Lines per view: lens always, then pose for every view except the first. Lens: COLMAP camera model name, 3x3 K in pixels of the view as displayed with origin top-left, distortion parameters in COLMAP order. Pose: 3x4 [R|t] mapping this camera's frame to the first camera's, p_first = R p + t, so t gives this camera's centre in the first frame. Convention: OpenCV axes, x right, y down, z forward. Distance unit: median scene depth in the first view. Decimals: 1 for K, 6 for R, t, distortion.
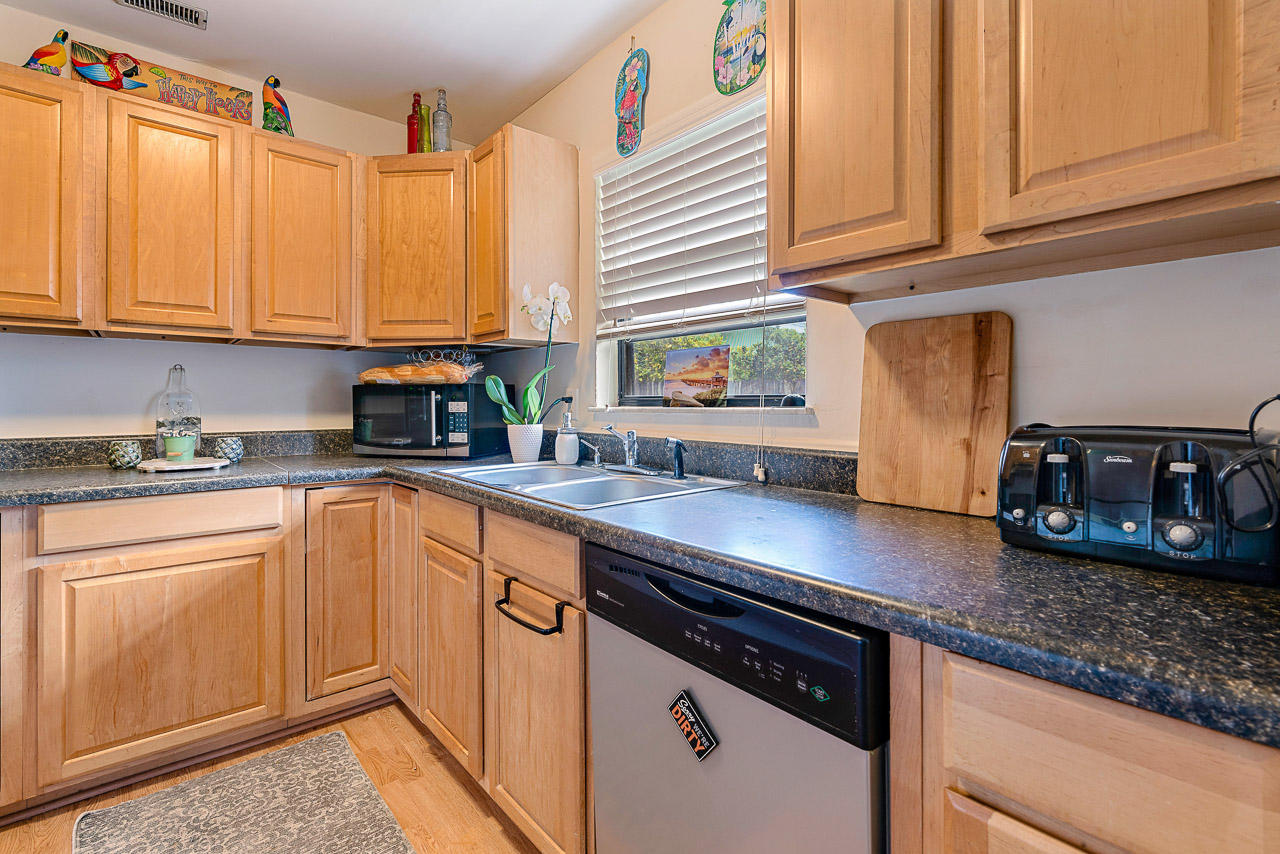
lens RADIAL K [[580.5, 0, 637.1], [0, 580.5, 414.5], [0, 0, 1]] dist [-0.024614, 0.008087]
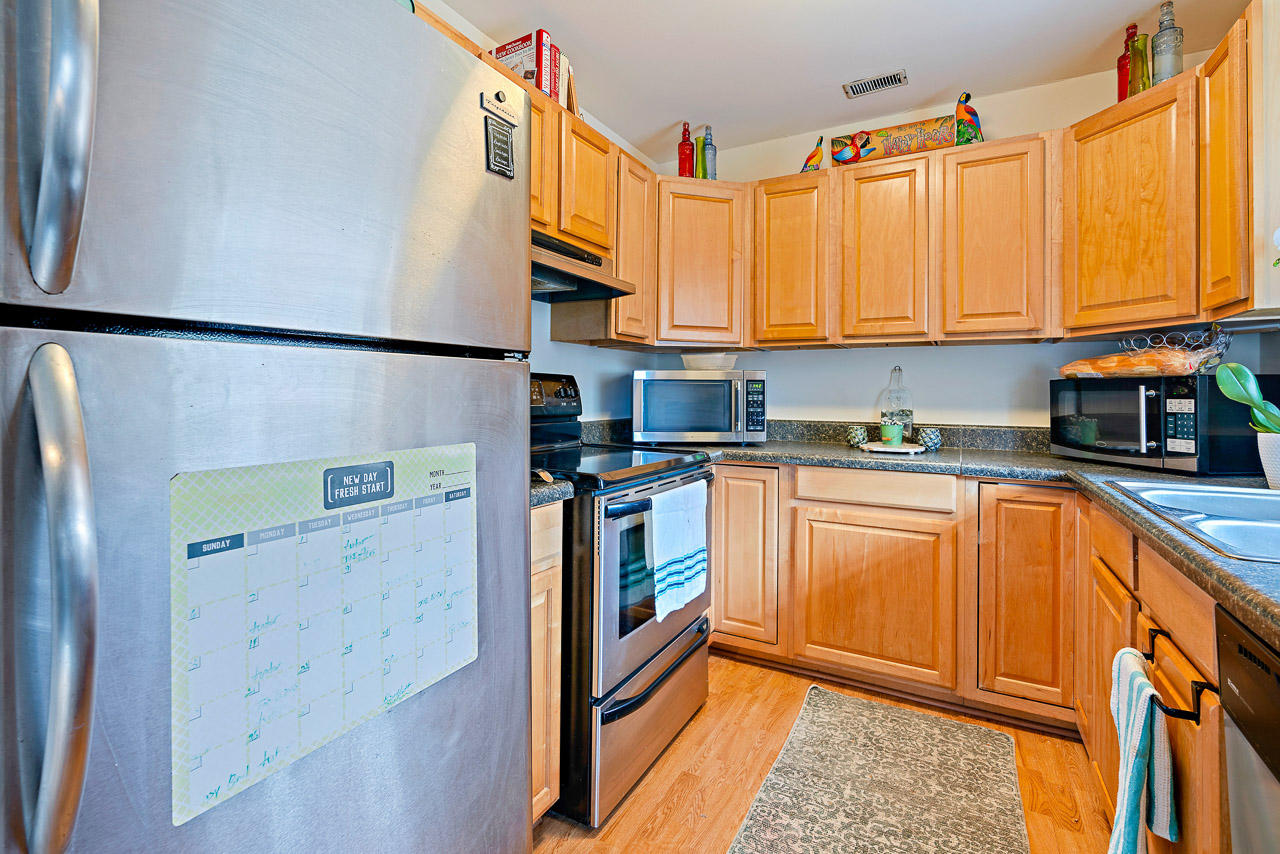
lens RADIAL K [[580.5, 0, 637.1], [0, 580.5, 414.5], [0, 0, 1]] dist [-0.024614, 0.008087]
pose [[0.337738, 0.034025, -0.940625, 0.178112], [-0.028842, 0.999251, 0.025790, -0.000229], [0.940798, 0.018419, 0.338466, 0.070059]]
